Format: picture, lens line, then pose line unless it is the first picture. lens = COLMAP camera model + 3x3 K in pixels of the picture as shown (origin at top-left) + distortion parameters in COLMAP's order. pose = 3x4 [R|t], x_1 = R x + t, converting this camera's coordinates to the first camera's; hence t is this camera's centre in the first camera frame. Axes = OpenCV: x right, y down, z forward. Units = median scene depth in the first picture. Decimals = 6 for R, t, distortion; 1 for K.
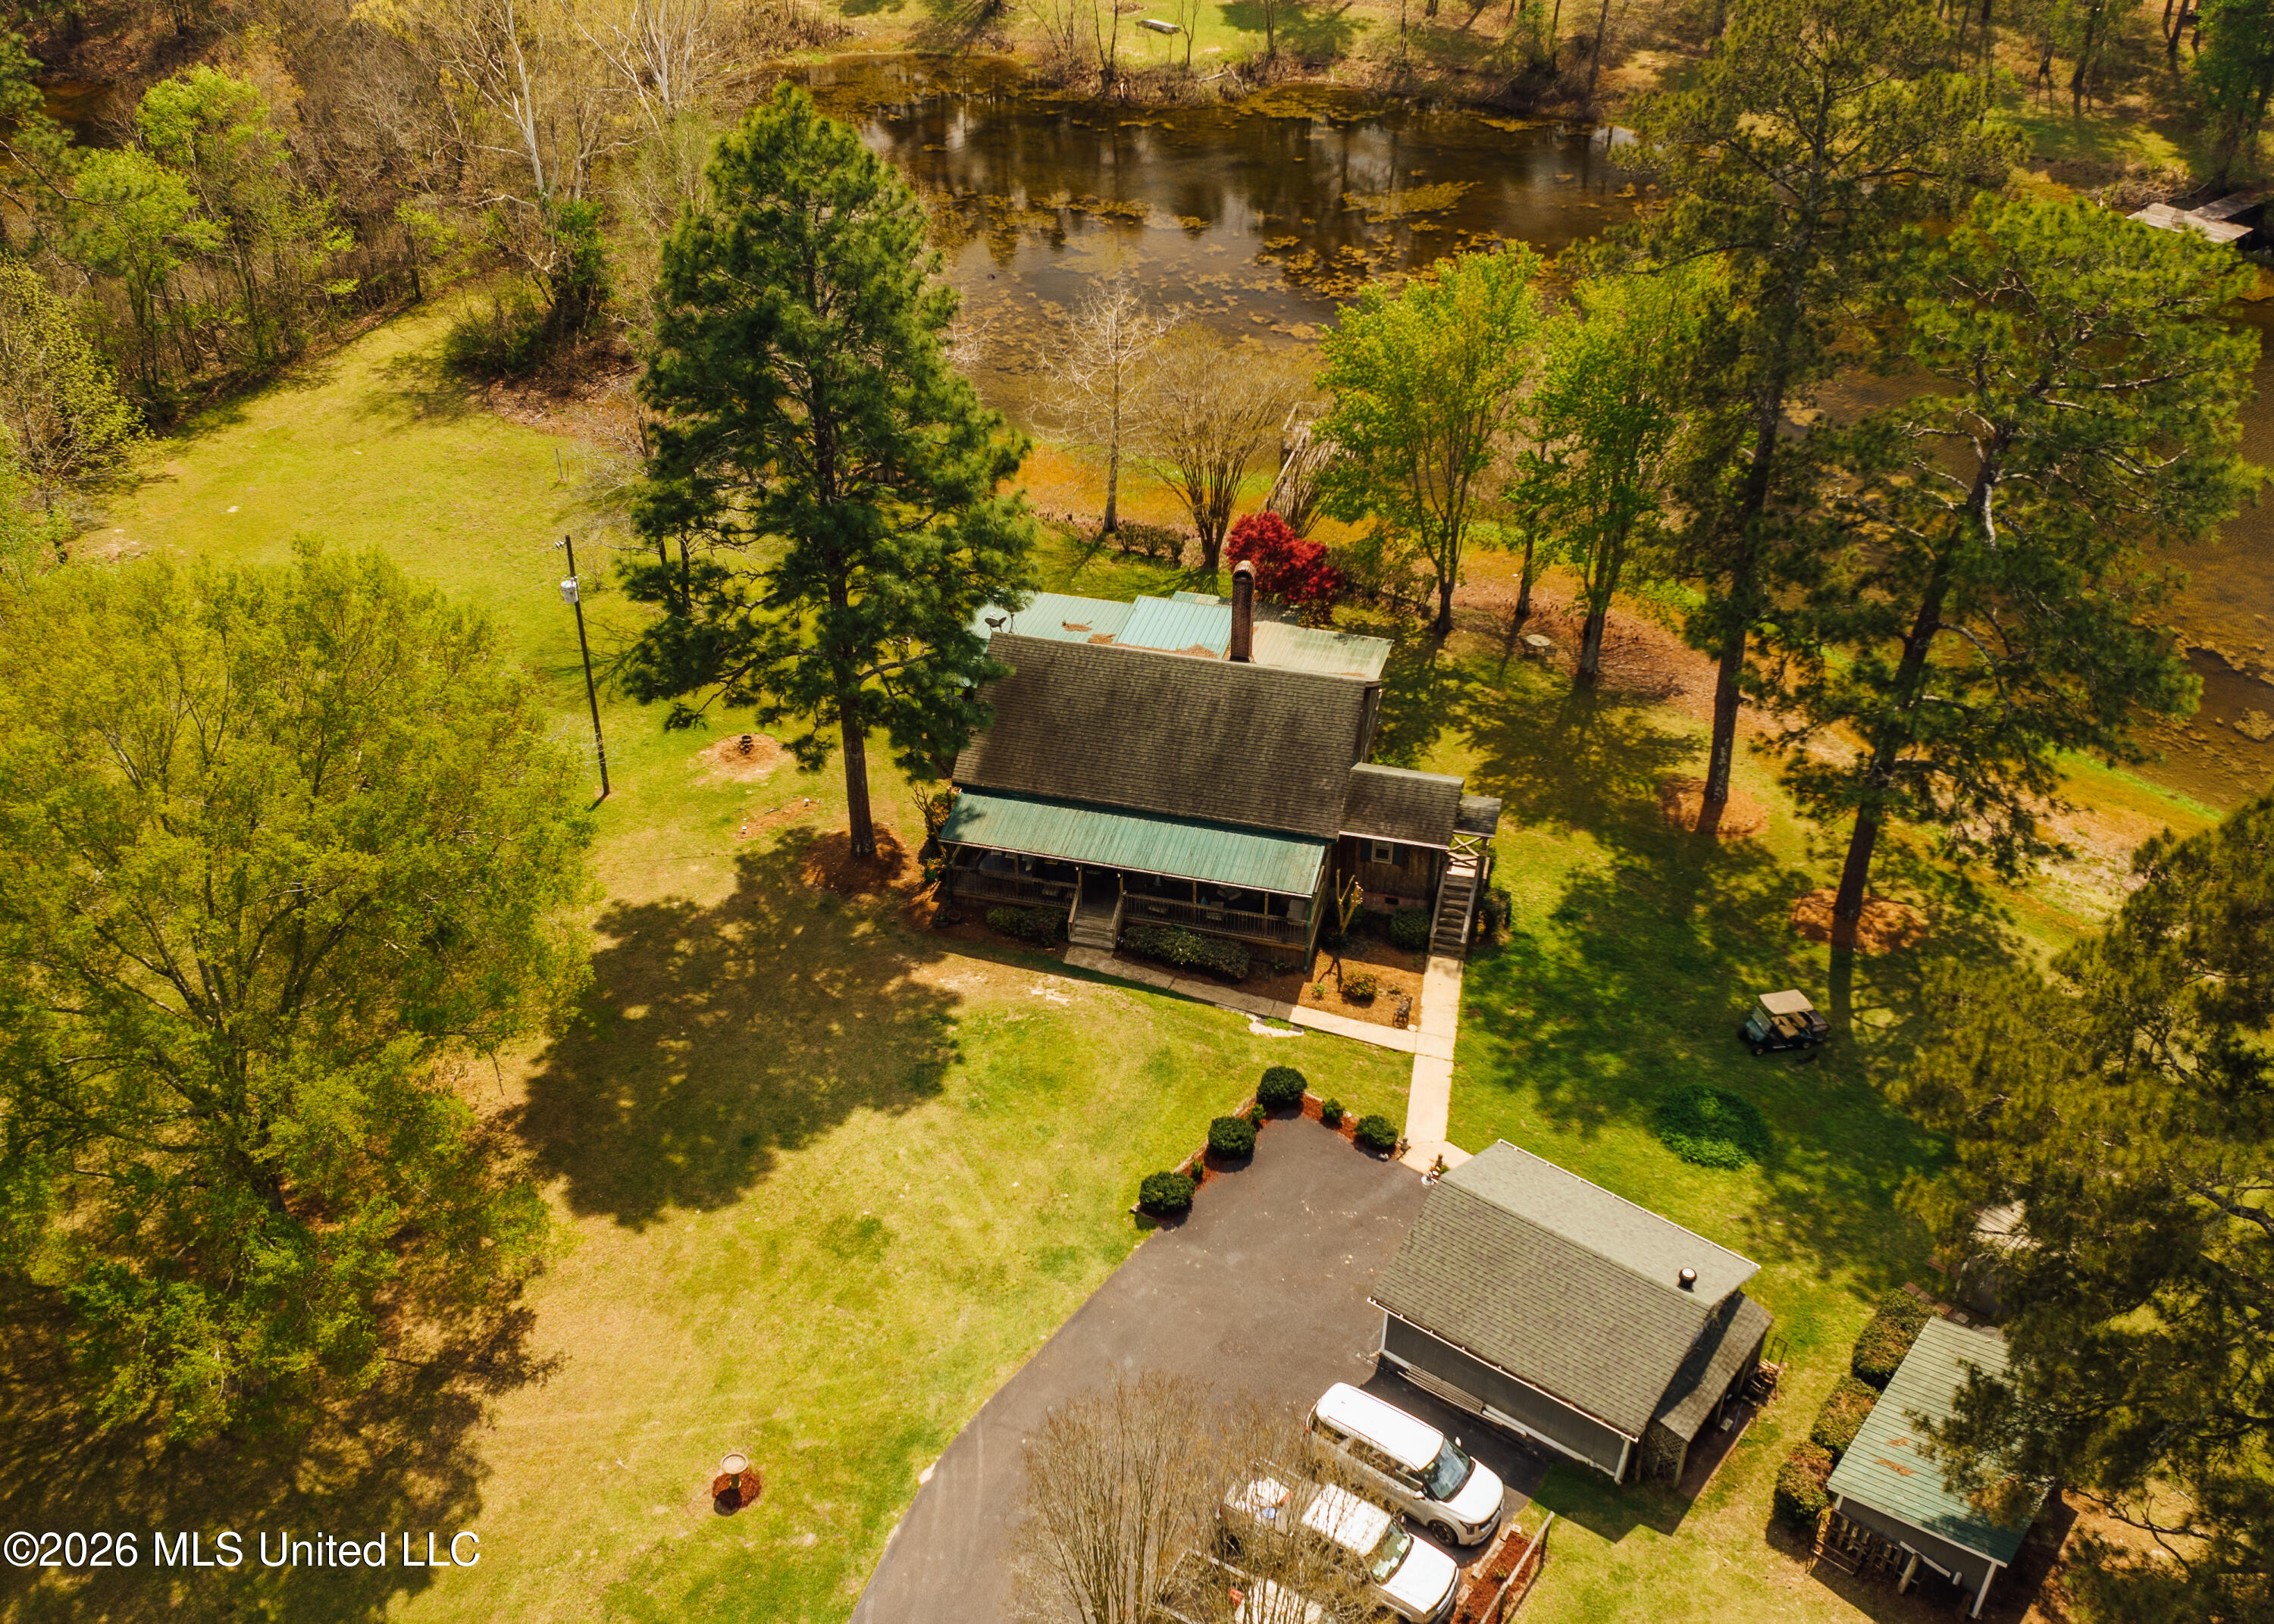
lens RADIAL K [[2157.3, 0, 1102.2], [0, 2157.3, 793.8], [0, 0, 1]] dist [0.009118, 0.000000]
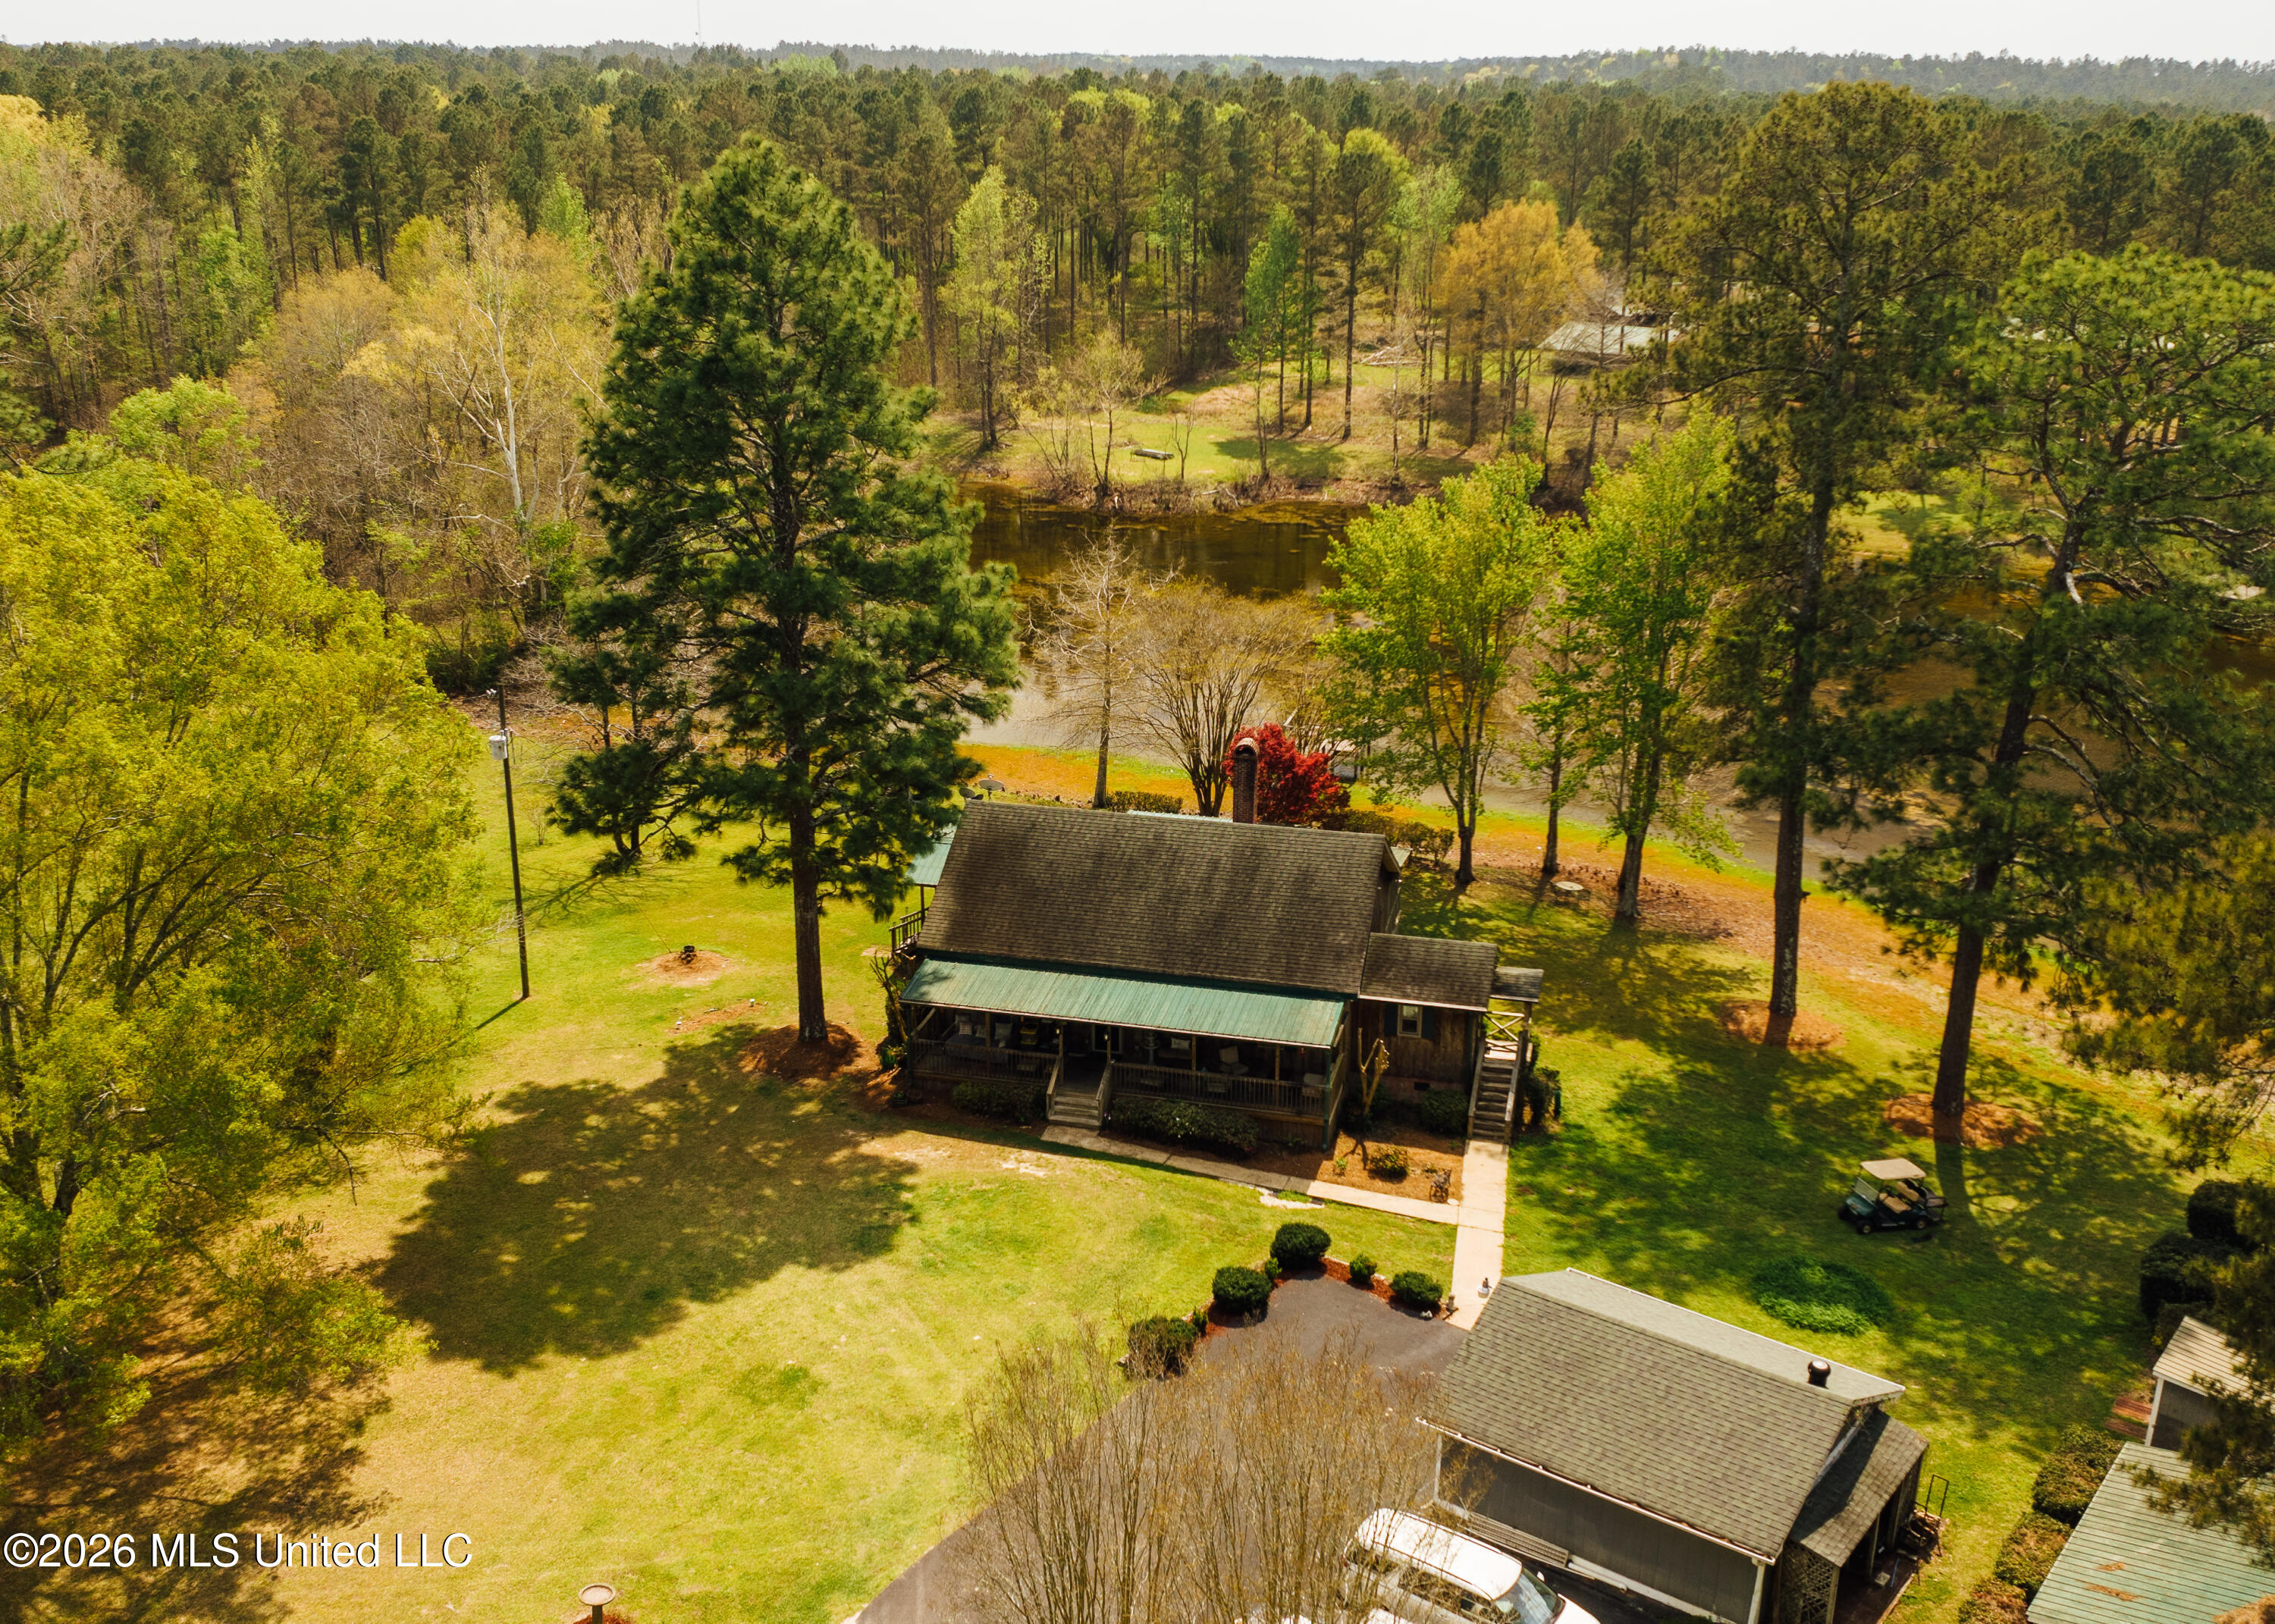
lens RADIAL K [[2186.7, 0, 1105.7], [0, 2186.7, 817.5], [0, 0, 1]] dist [-0.002121, 0.000000]
pose [[0.999980, 0.005356, 0.003247, 0.004508], [-0.004316, 0.964960, -0.262361, 0.188672], [-0.004539, 0.262342, 0.964964, 0.137147]]
